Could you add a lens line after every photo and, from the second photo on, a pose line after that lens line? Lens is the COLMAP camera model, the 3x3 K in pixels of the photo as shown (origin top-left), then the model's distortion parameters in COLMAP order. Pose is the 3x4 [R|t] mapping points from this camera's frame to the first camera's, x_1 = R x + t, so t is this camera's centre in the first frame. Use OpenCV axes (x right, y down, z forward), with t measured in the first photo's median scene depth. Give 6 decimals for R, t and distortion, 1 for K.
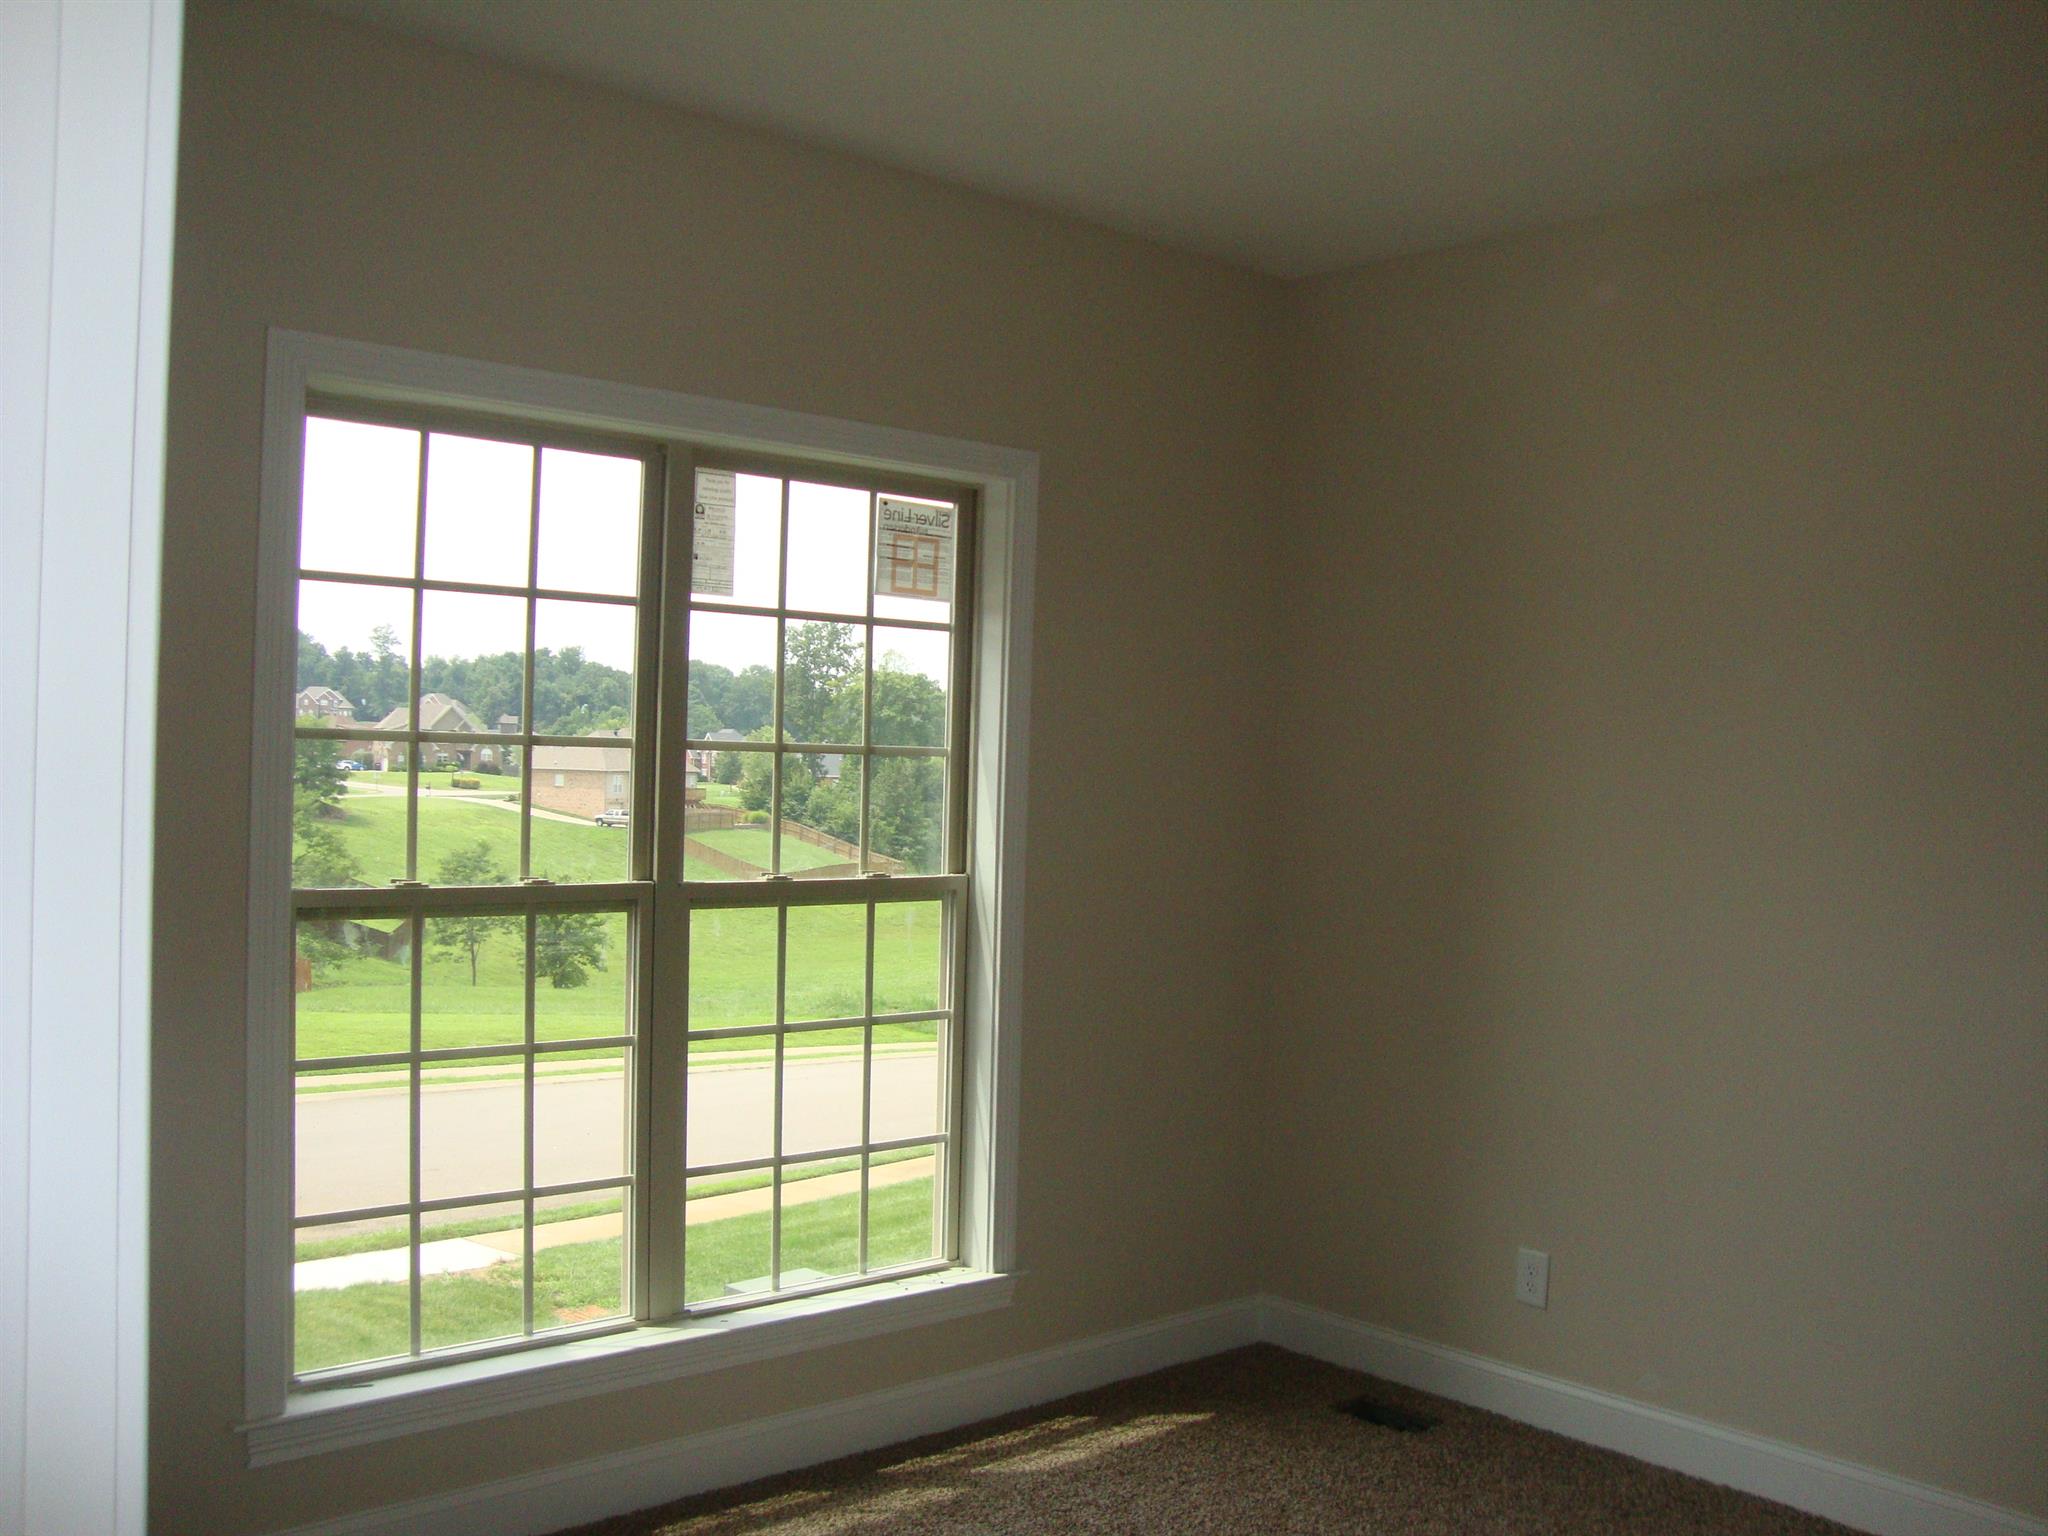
lens RADIAL K [[1838.9, 0, 1050.6], [0, 1838.9, 778.8], [0, 0, 1]] dist [-0.212922, 0.201479]
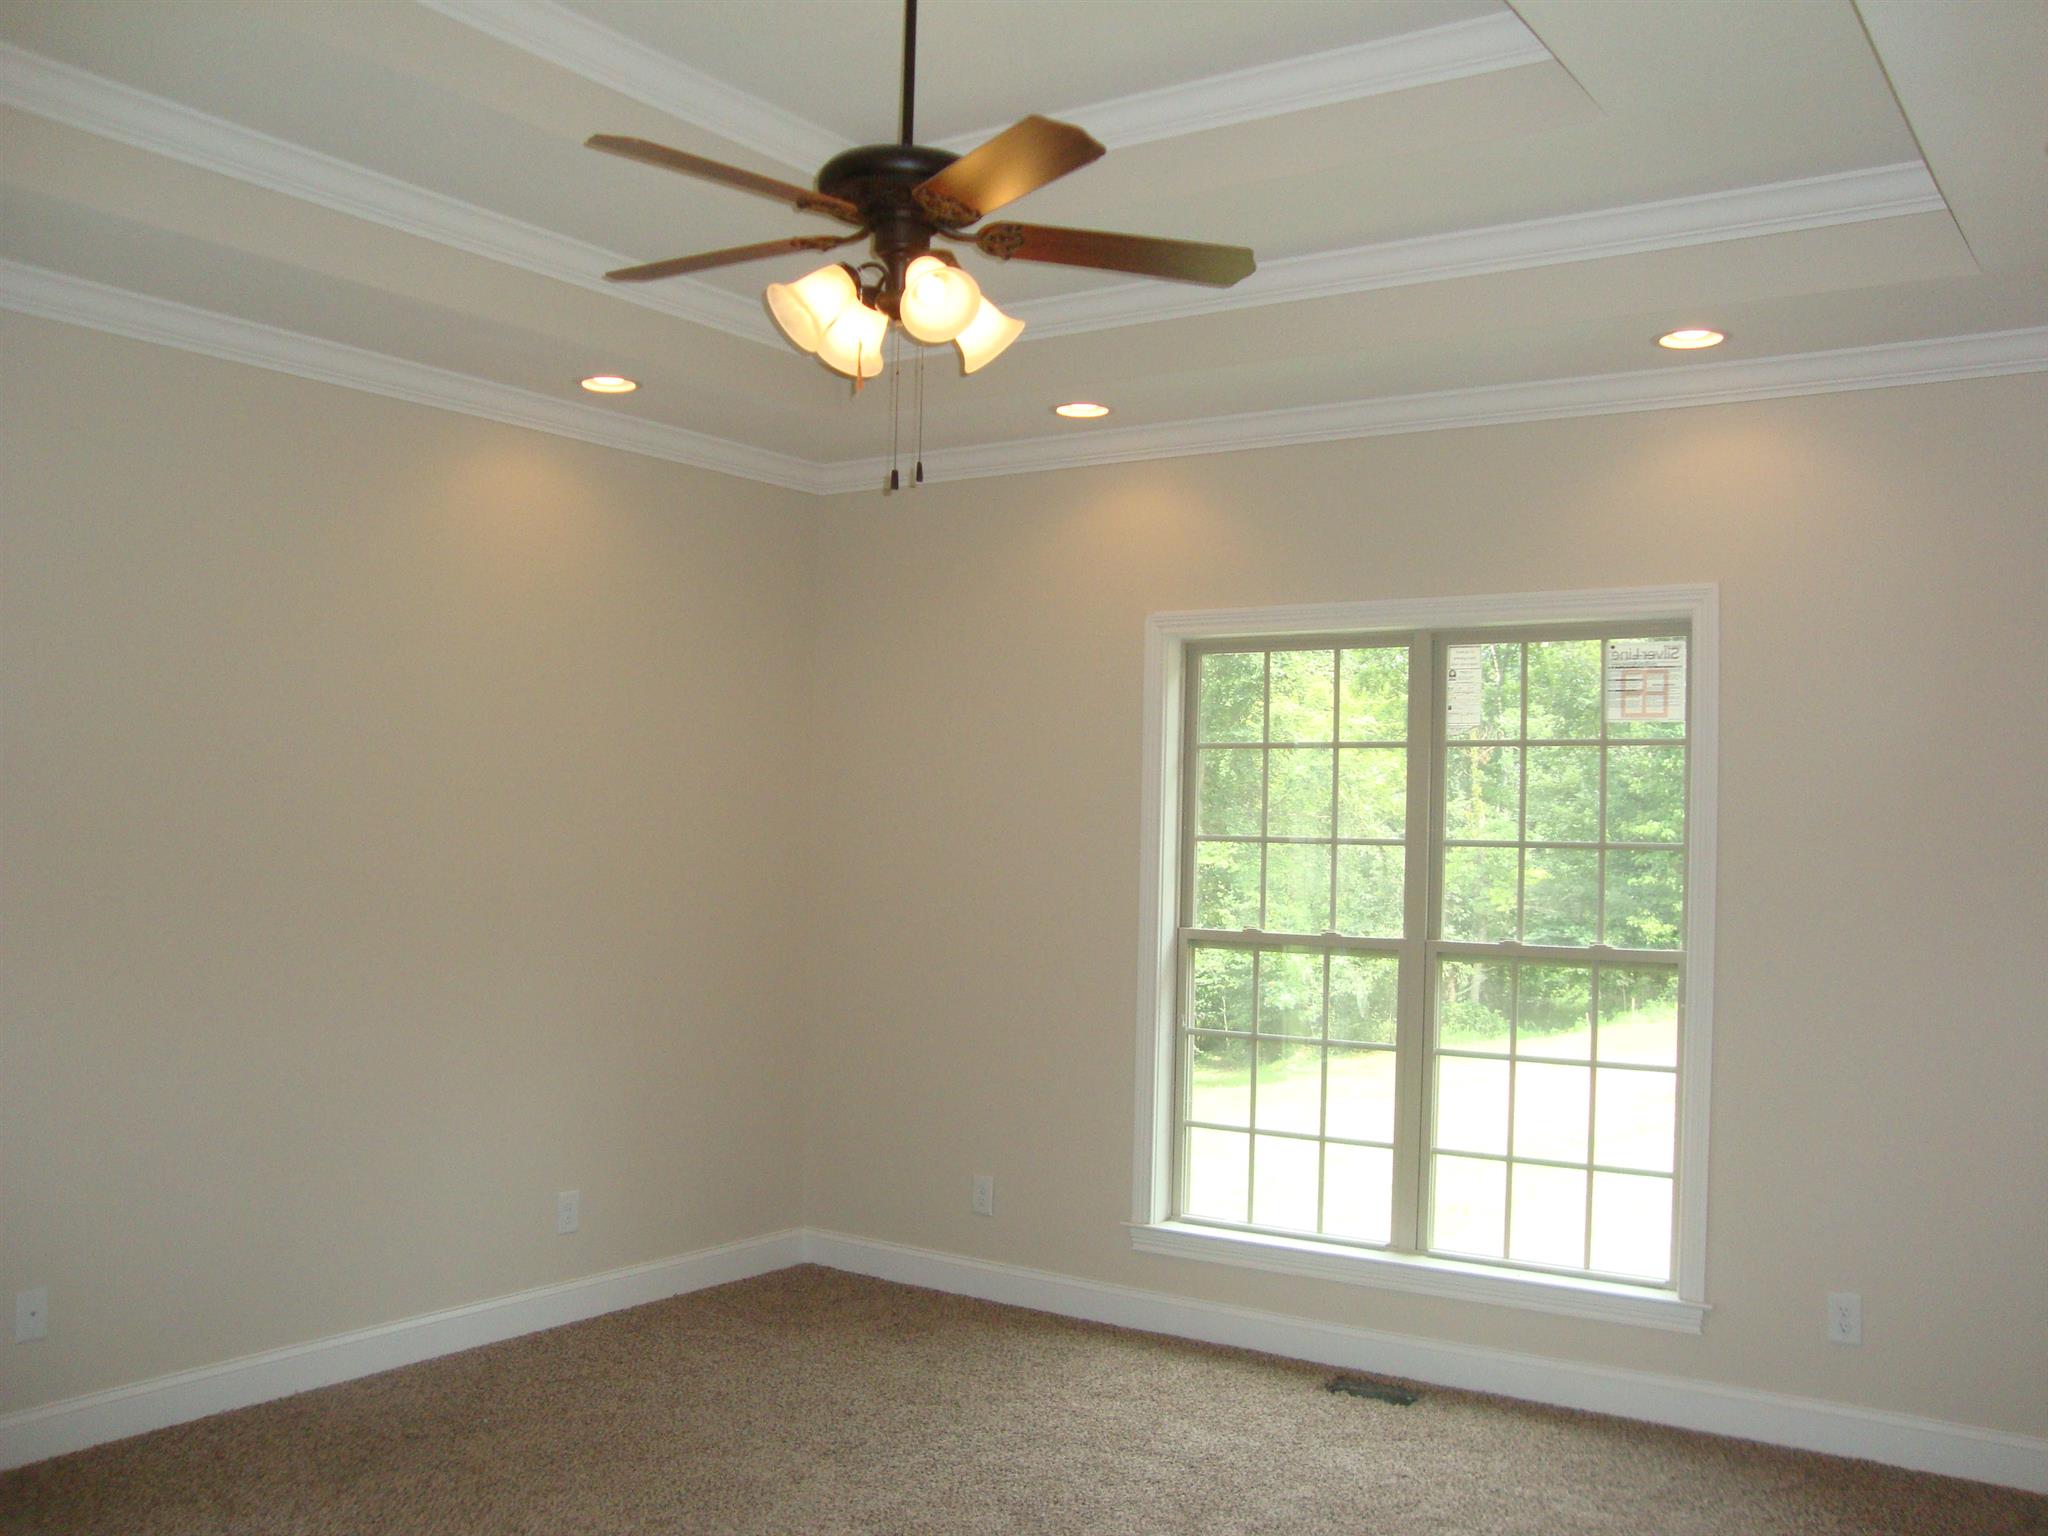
lens RADIAL K [[1838.9, 0, 1050.6], [0, 1838.9, 778.8], [0, 0, 1]] dist [-0.212922, 0.201479]
pose [[0.248726, -0.029865, -0.968113, 0.986150], [-0.011410, 0.999365, -0.033760, -0.015894], [0.968507, 0.019443, 0.248227, 0.328538]]
